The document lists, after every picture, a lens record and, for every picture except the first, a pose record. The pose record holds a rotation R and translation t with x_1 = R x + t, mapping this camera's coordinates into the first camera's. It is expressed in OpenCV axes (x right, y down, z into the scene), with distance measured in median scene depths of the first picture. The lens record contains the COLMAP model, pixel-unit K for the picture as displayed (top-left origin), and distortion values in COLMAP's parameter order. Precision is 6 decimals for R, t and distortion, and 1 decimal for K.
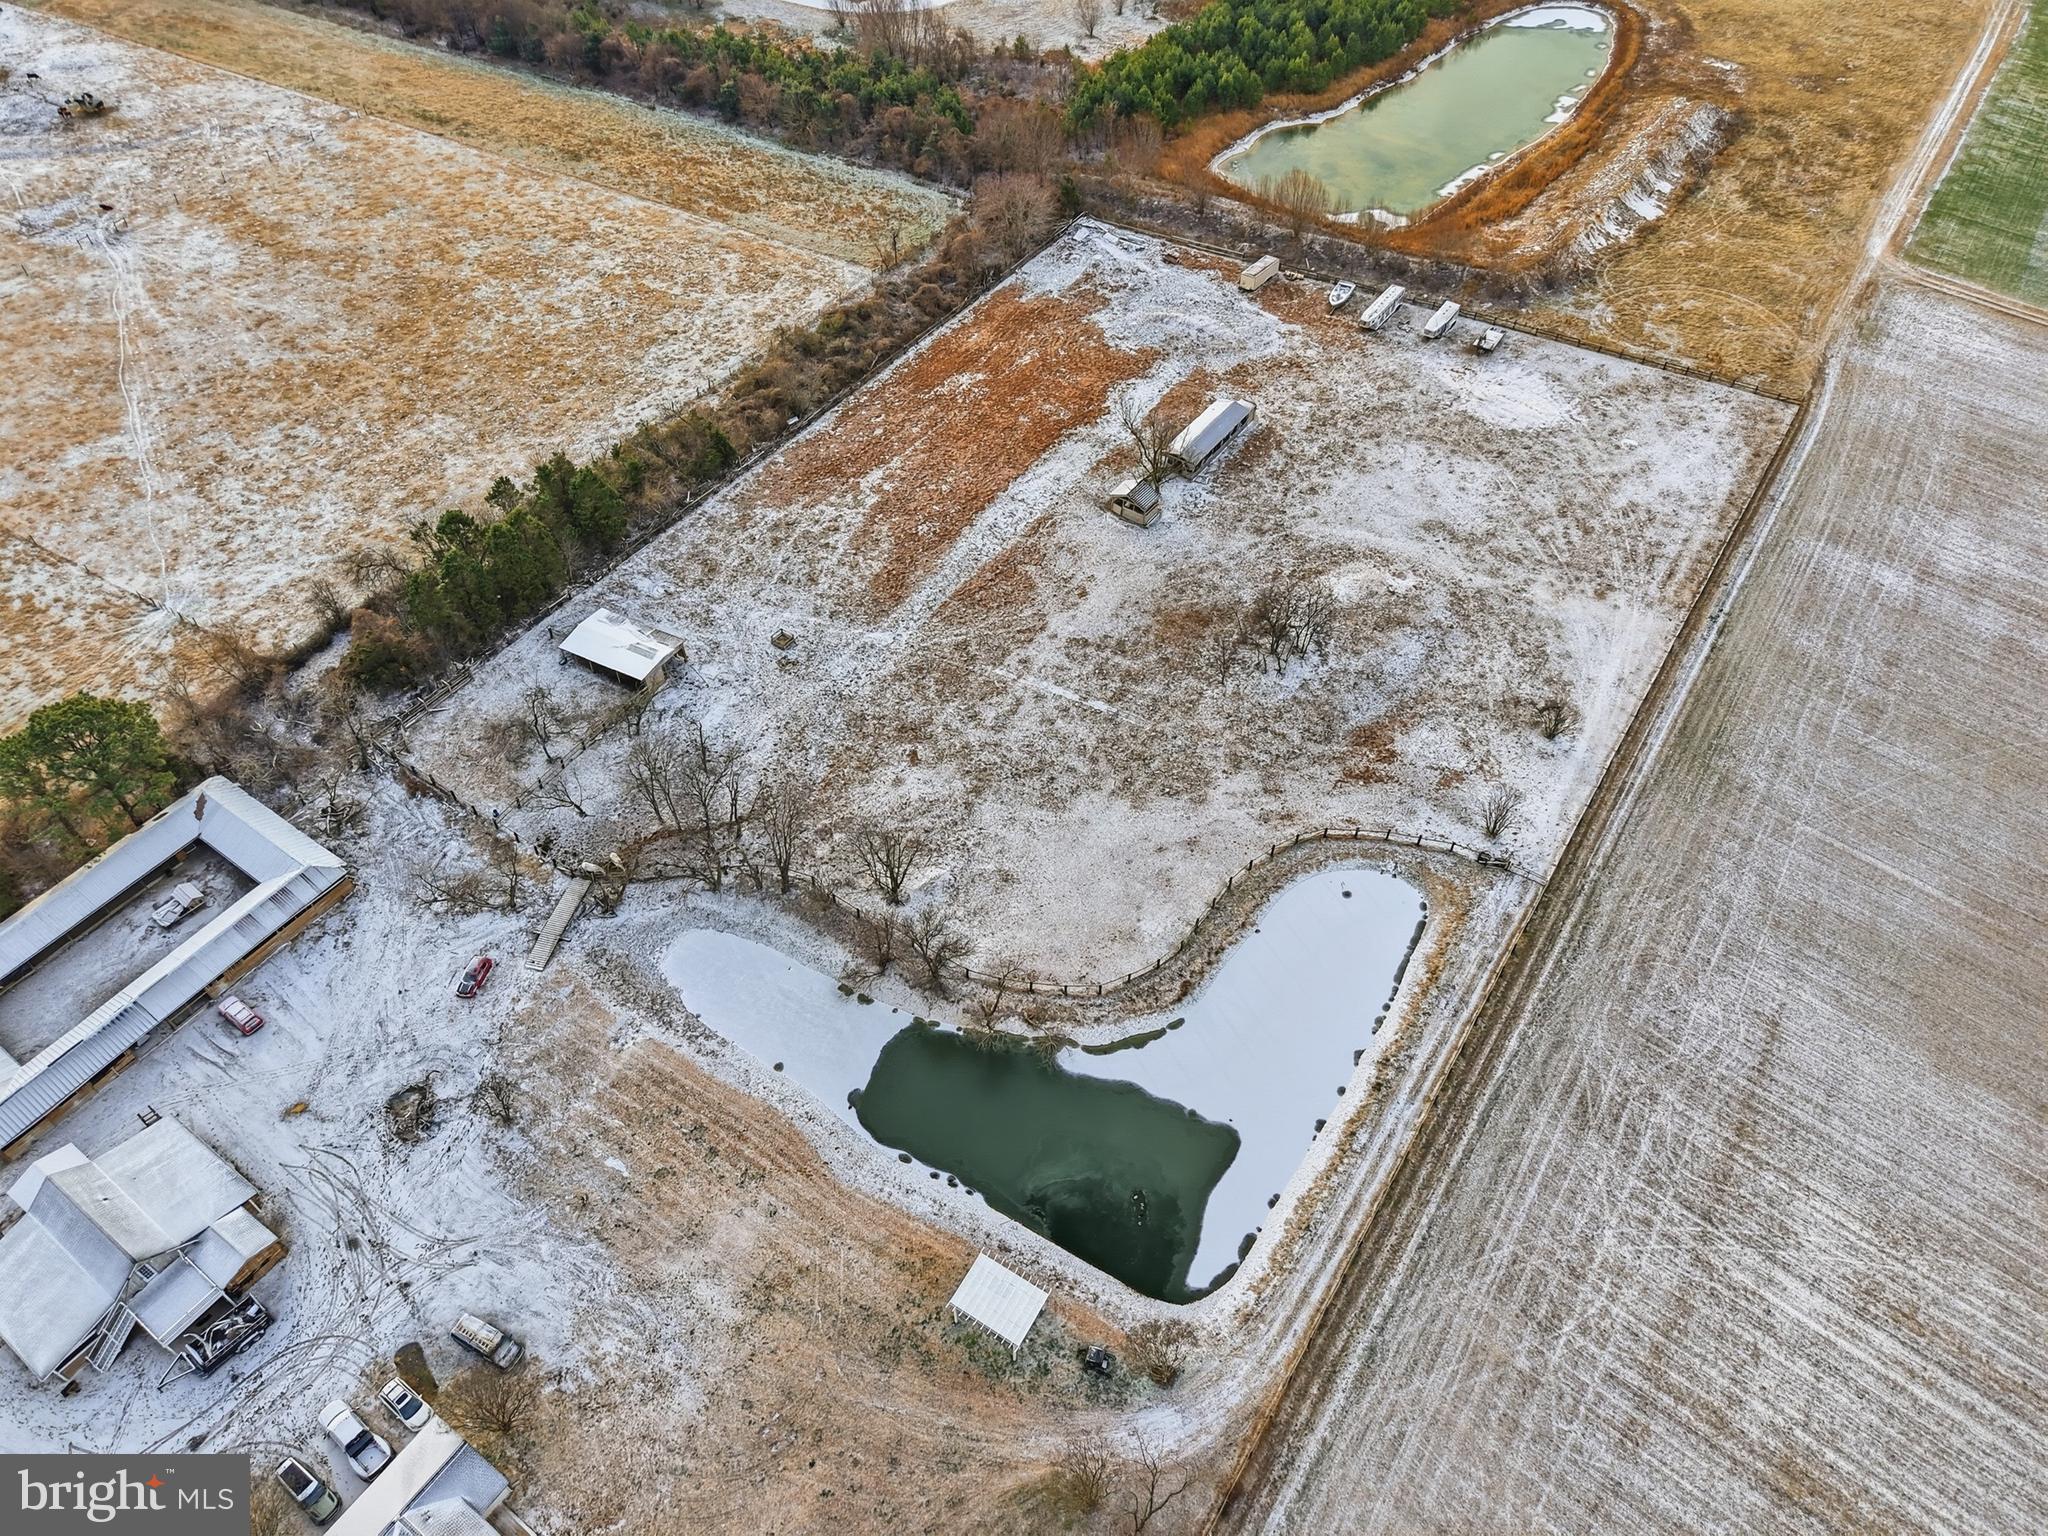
lens RADIAL K [[1368.2, 0, 1029.6], [0, 1368.2, 765.7], [0, 0, 1]] dist [0.025651, -0.029285]
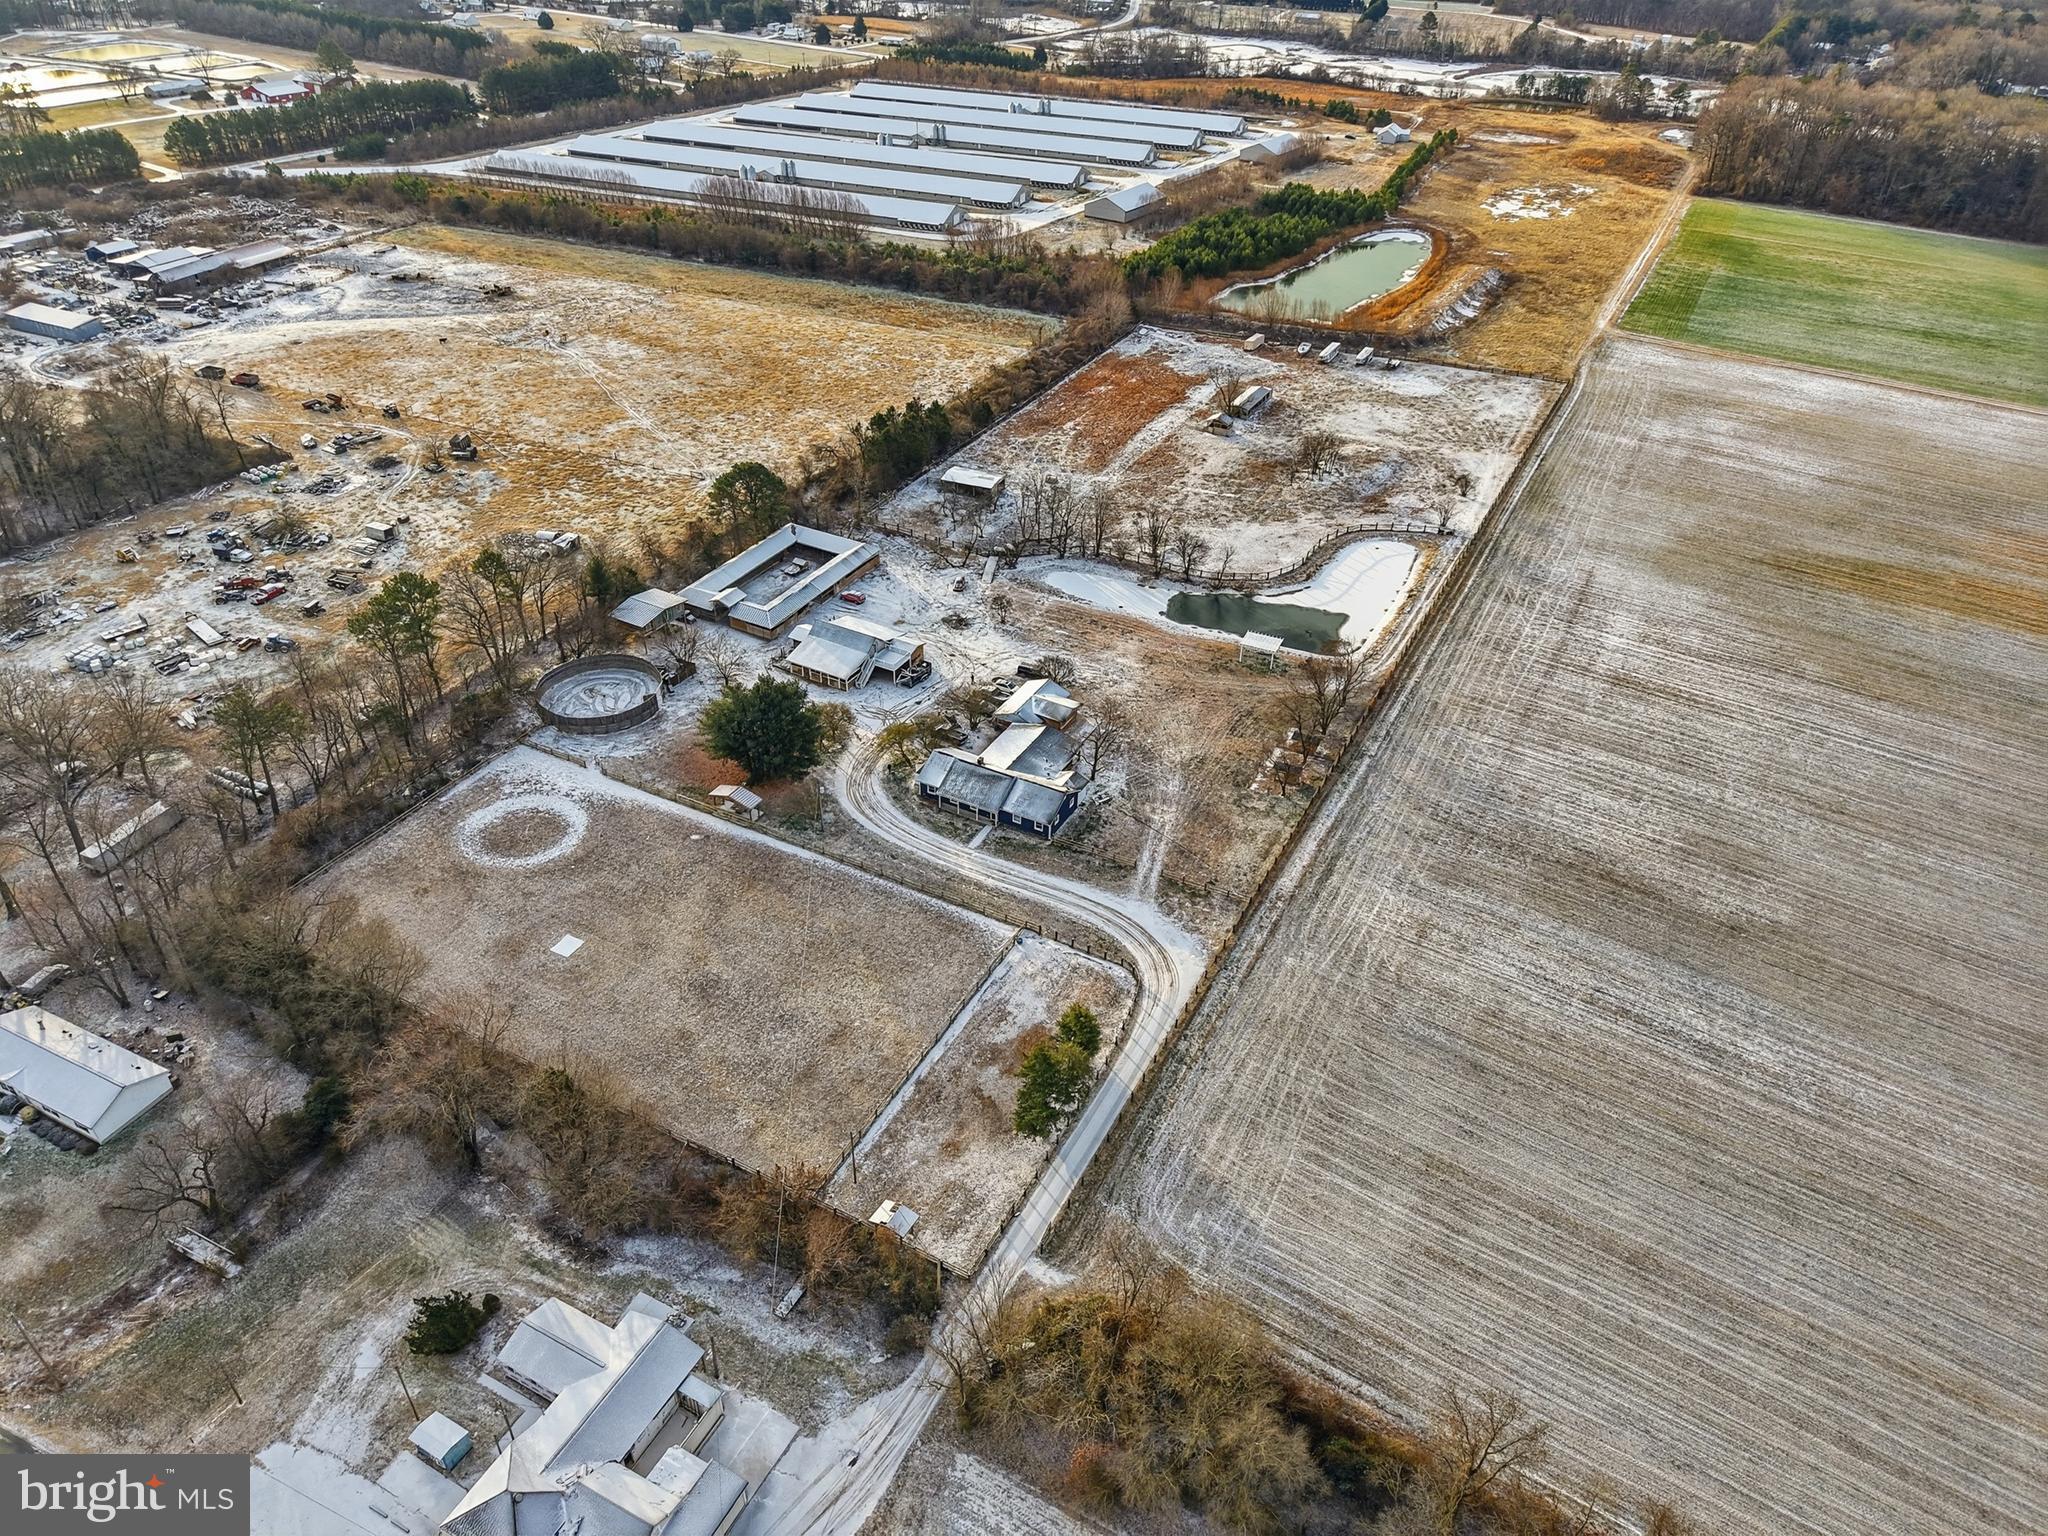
lens RADIAL K [[1368.2, 0, 1030.4], [0, 1368.2, 765.4], [0, 0, 1]] dist [0.025651, -0.029285]
pose [[0.994304, -0.057868, 0.089498, -0.402832], [0.076188, 0.973145, -0.217218, 0.691764], [-0.074525, 0.222799, 0.972012, -0.713038]]
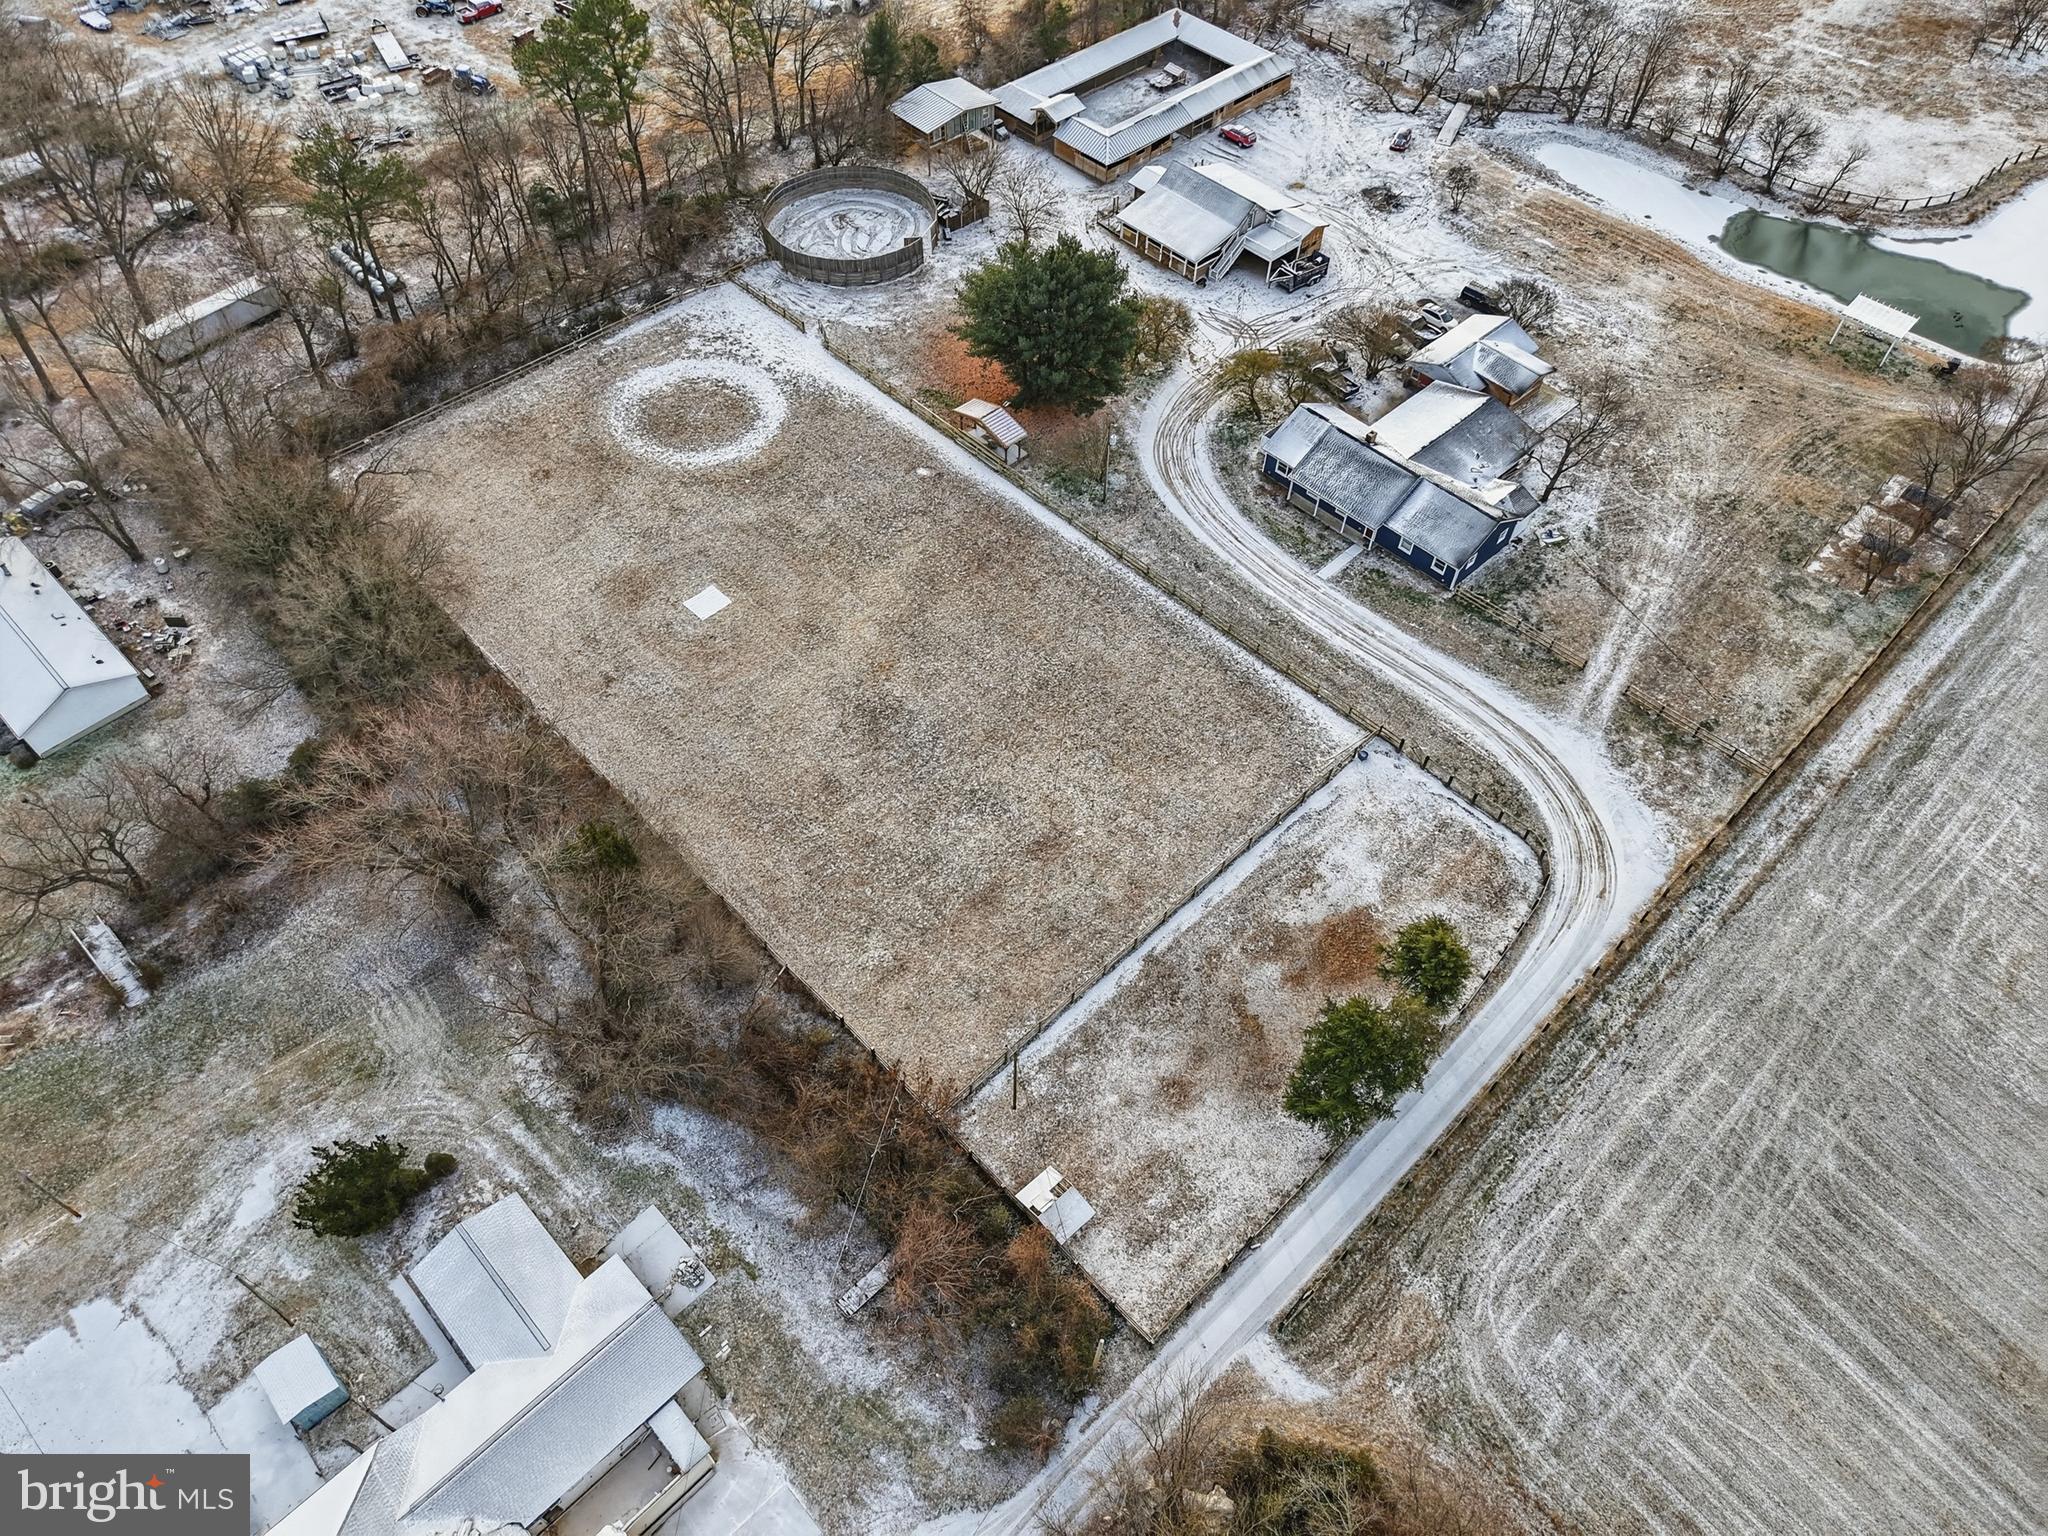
lens RADIAL K [[1368.2, 0, 1022.6], [0, 1368.2, 763.7], [0, 0, 1]] dist [0.025651, -0.029285]
pose [[0.977615, 0.167119, -0.127831, -0.400305], [-0.158004, 0.984316, 0.078465, 0.566898], [0.138939, -0.056511, 0.988687, -0.313100]]
